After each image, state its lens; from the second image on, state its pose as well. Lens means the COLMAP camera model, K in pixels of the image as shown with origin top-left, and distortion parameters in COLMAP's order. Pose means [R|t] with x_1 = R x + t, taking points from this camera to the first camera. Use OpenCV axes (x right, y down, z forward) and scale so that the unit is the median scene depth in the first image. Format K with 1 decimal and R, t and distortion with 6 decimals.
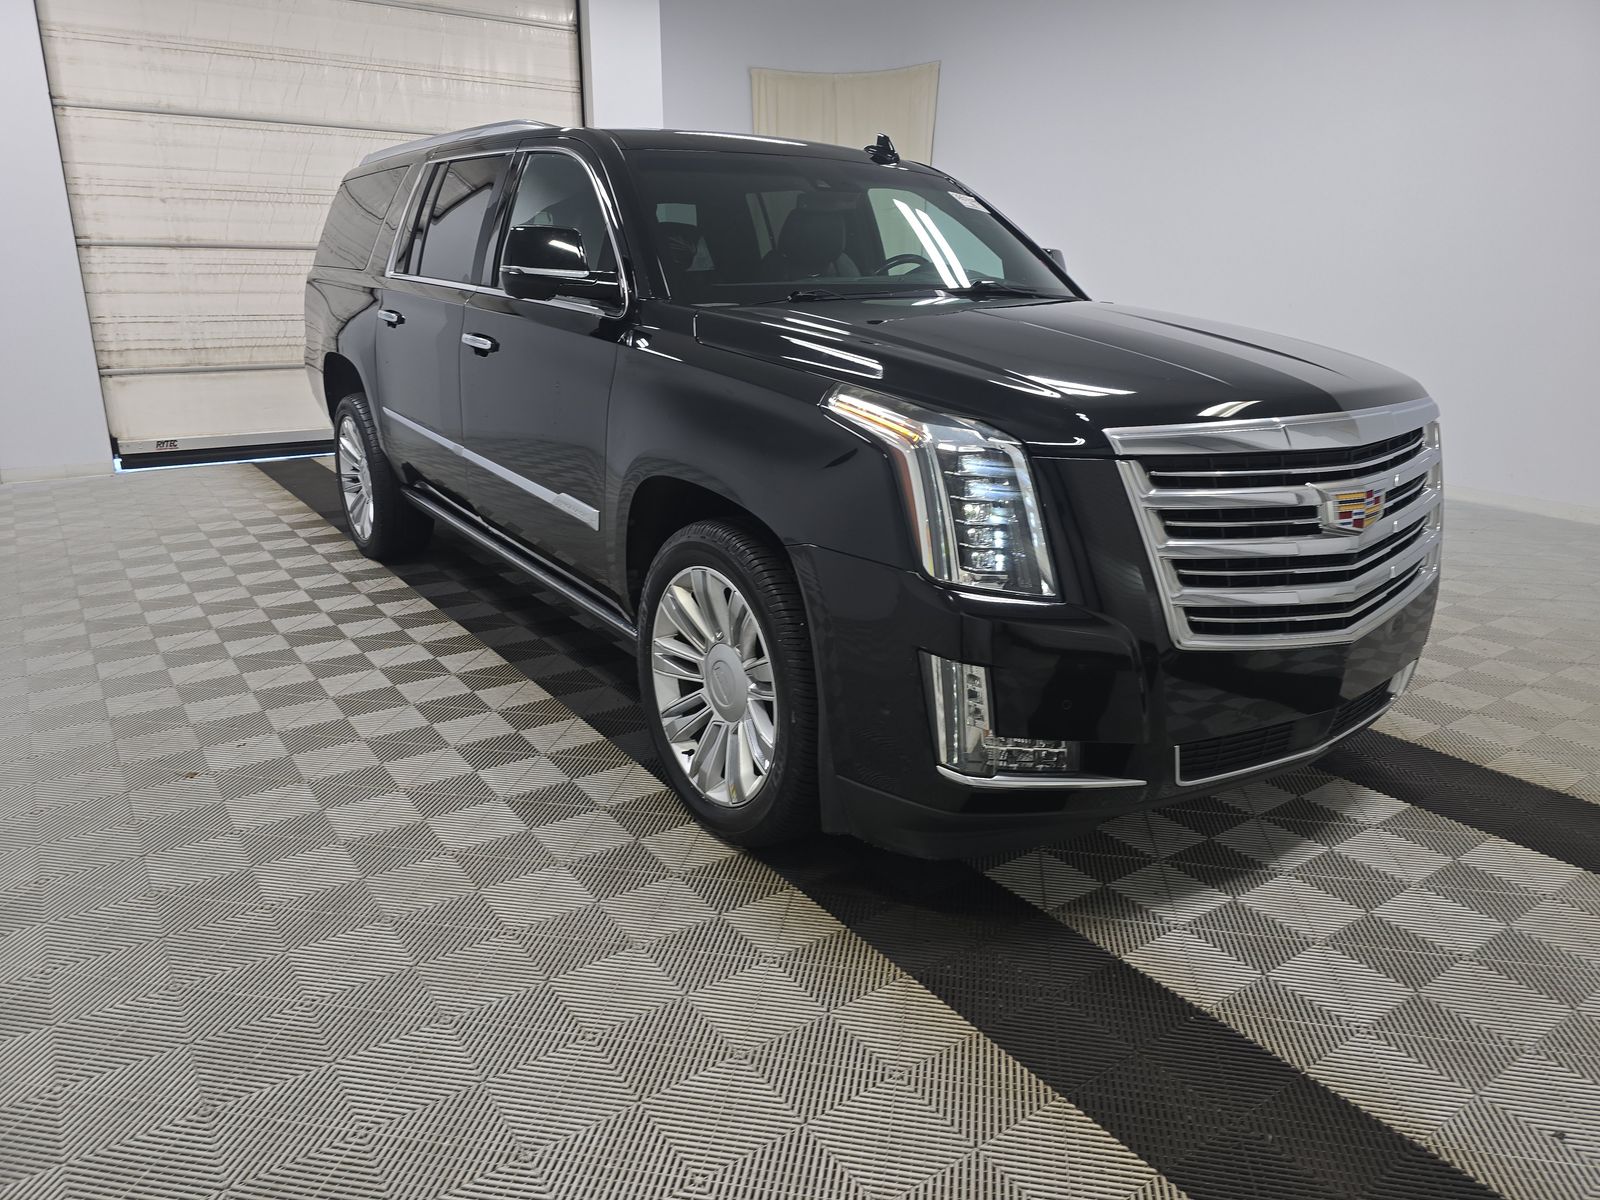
lens RADIAL K [[1116.4, 0, 800.0], [0, 1116.4, 600.0], [0, 0, 1]] dist [0.007127, -0.002173]
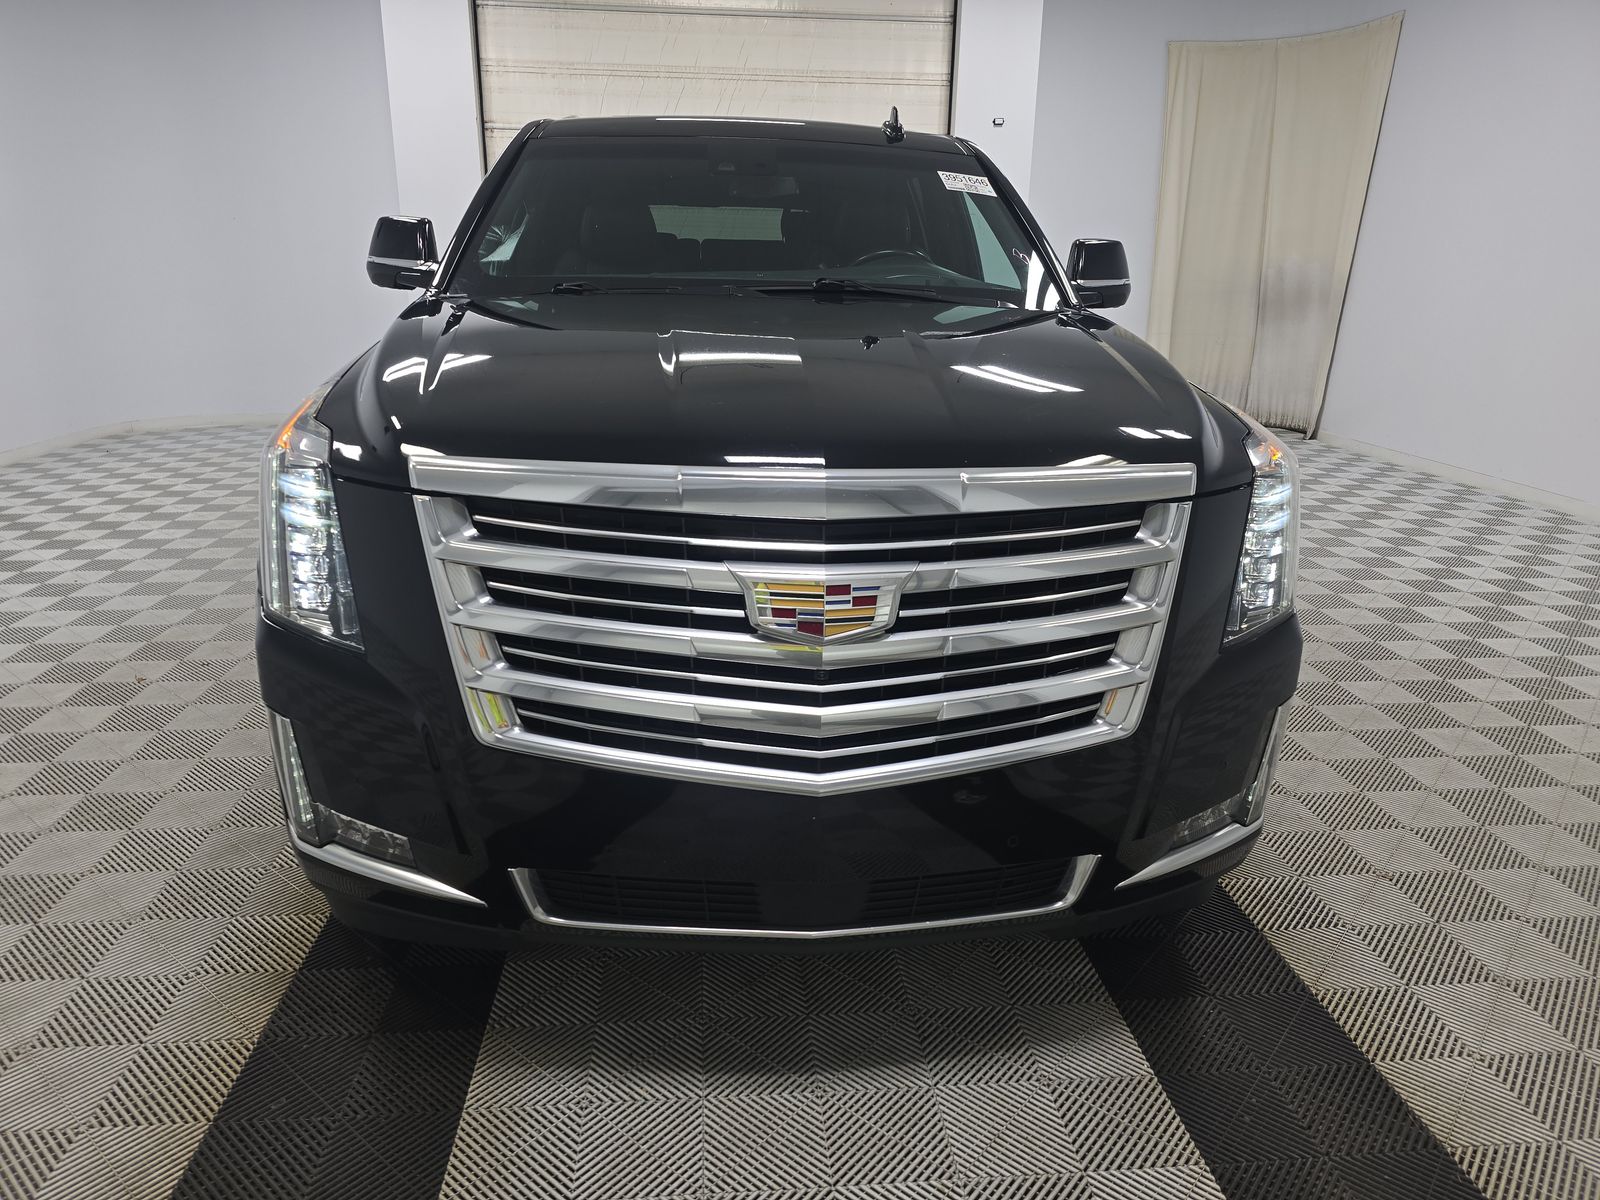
lens RADIAL K [[1042.9, 0, 800.0], [0, 1042.9, 600.0], [0, 0, 1]] dist [0.097761, -0.104199]
pose [[0.860071, 0.157660, -0.485202, 0.285192], [-0.149507, 0.987187, 0.055756, -0.042956], [0.487775, 0.024588, 0.872623, 0.153503]]
